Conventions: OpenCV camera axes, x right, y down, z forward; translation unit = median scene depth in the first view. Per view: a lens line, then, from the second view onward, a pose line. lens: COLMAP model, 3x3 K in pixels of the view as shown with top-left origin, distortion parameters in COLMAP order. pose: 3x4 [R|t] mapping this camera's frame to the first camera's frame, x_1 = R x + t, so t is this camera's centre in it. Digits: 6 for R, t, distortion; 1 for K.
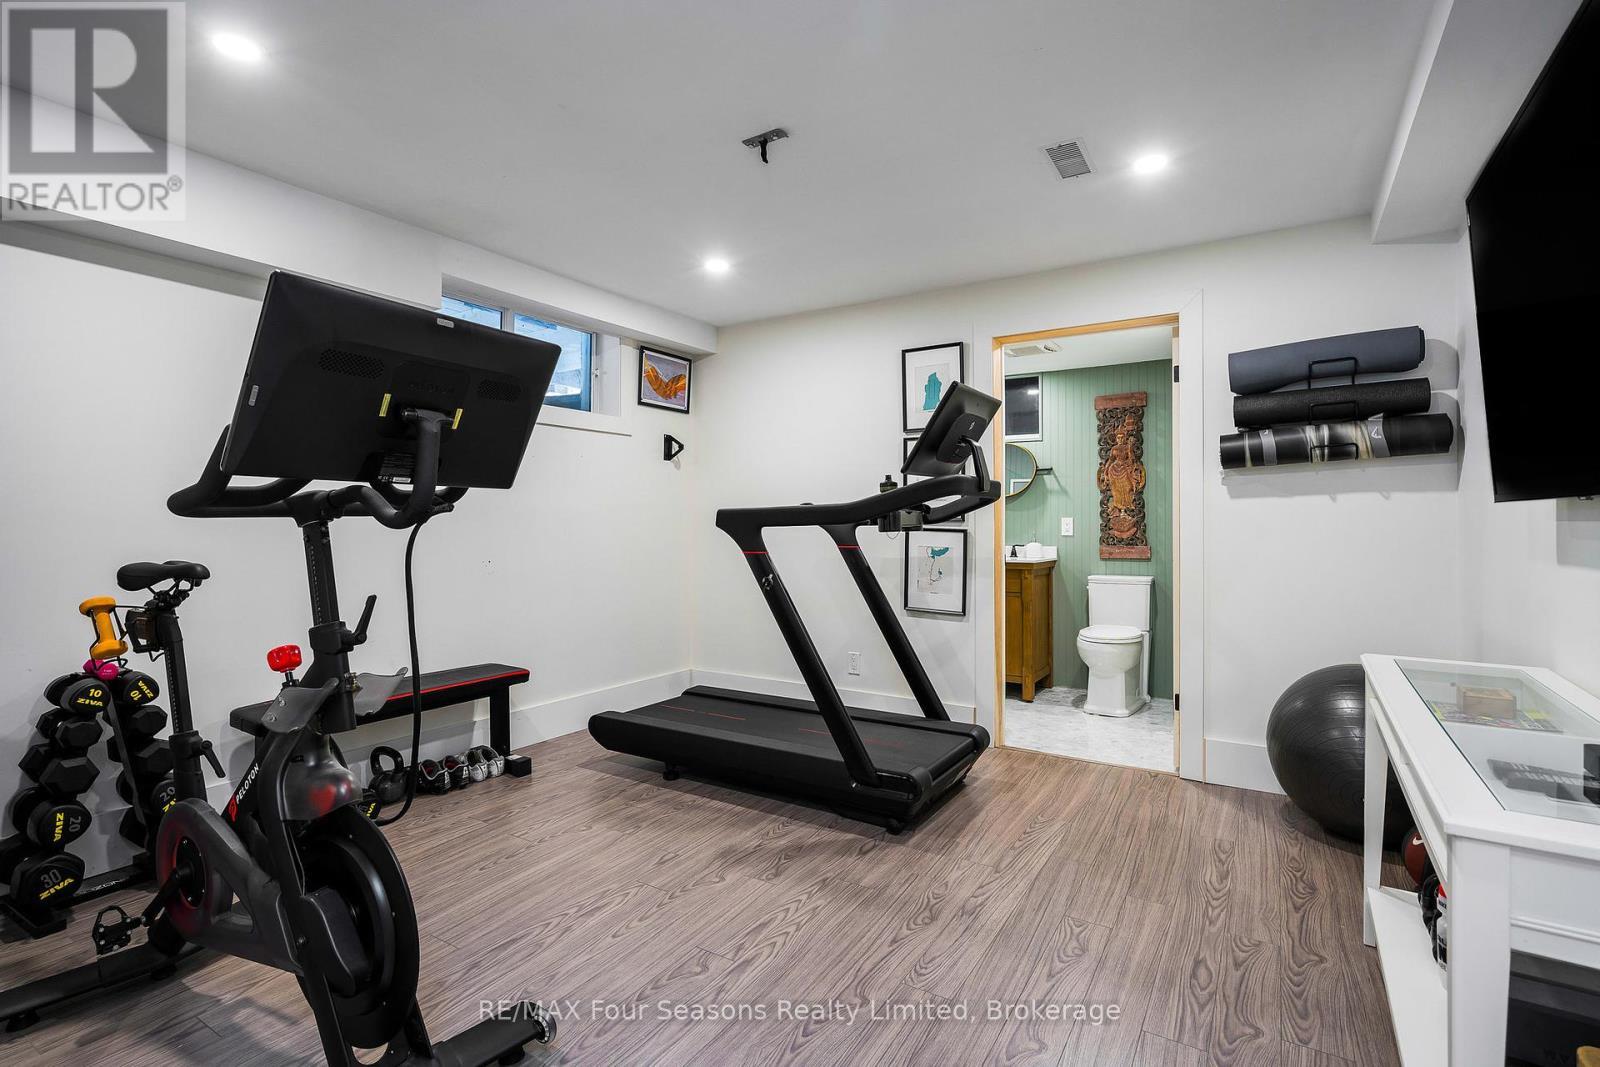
lens RADIAL K [[729.1, 0, 792.9], [0, 729.1, 529.9], [0, 0, 1]] dist [0.003118, 0.000047]
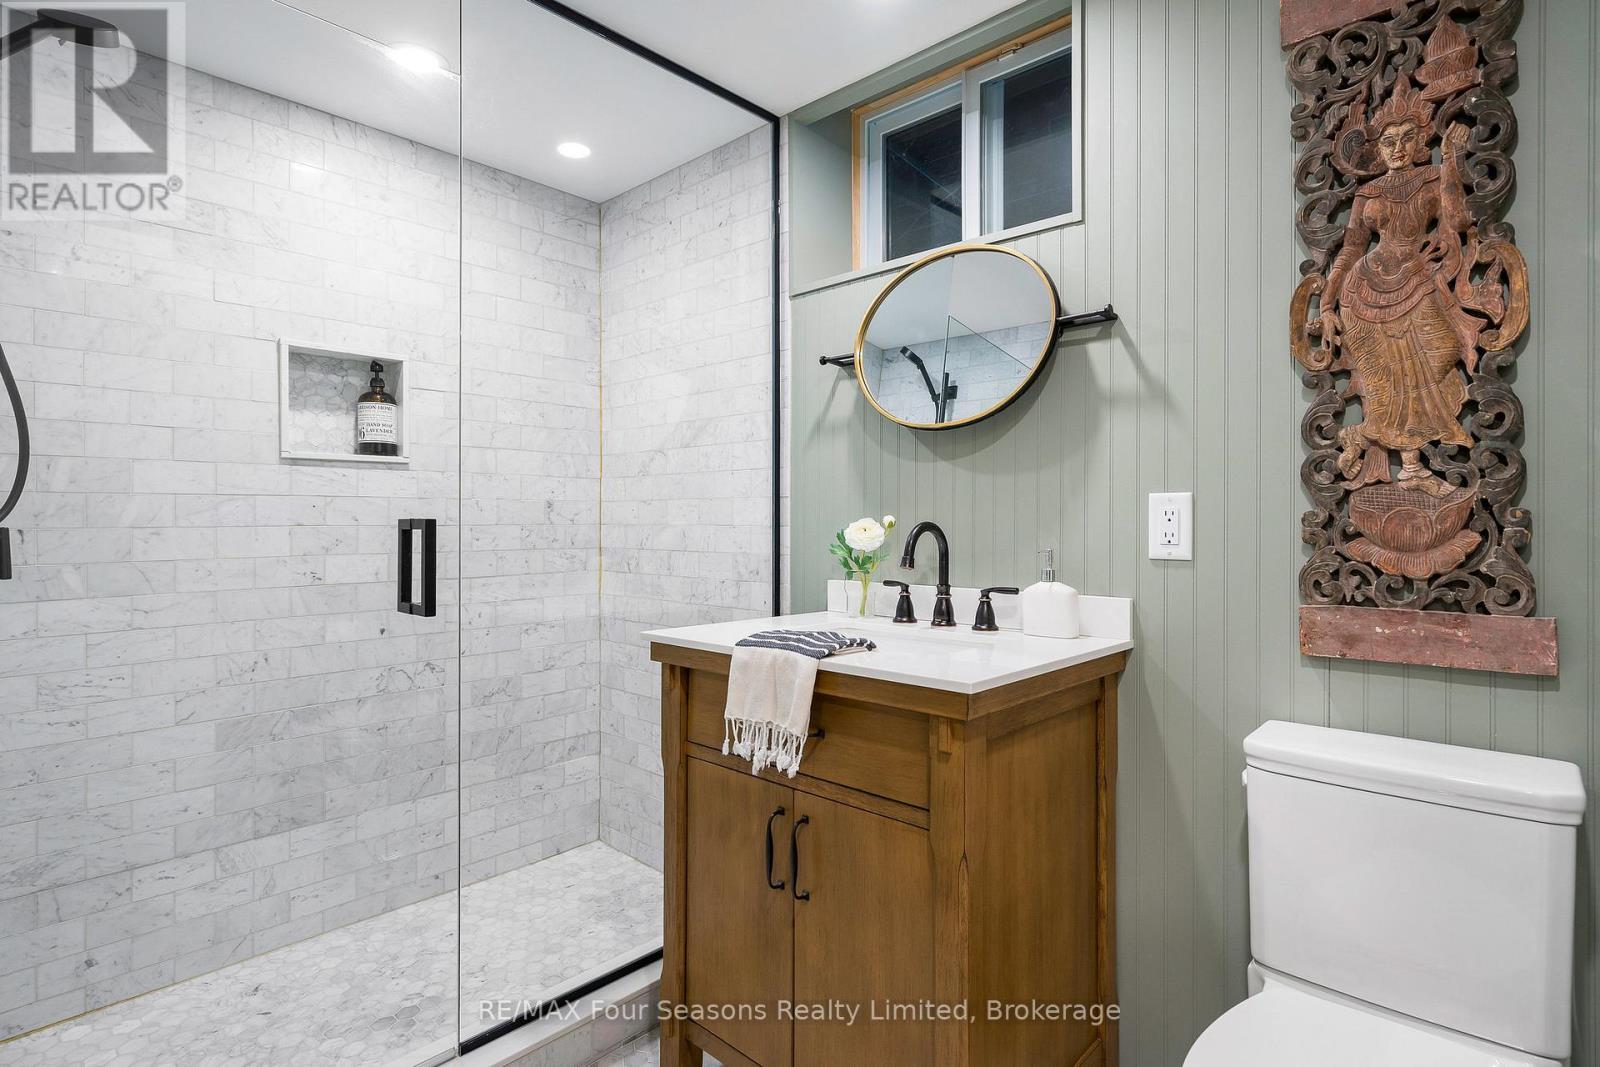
lens RADIAL K [[819.4, 0, 808.2], [0, 819.4, 527.5], [0, 0, 1]] dist [-0.002065, 0.000576]
pose [[0.991079, 0.005990, -0.133139, 0.294765], [-0.006784, 0.999962, -0.005513, -0.001473], [0.133101, 0.006367, 0.991082, 0.709559]]
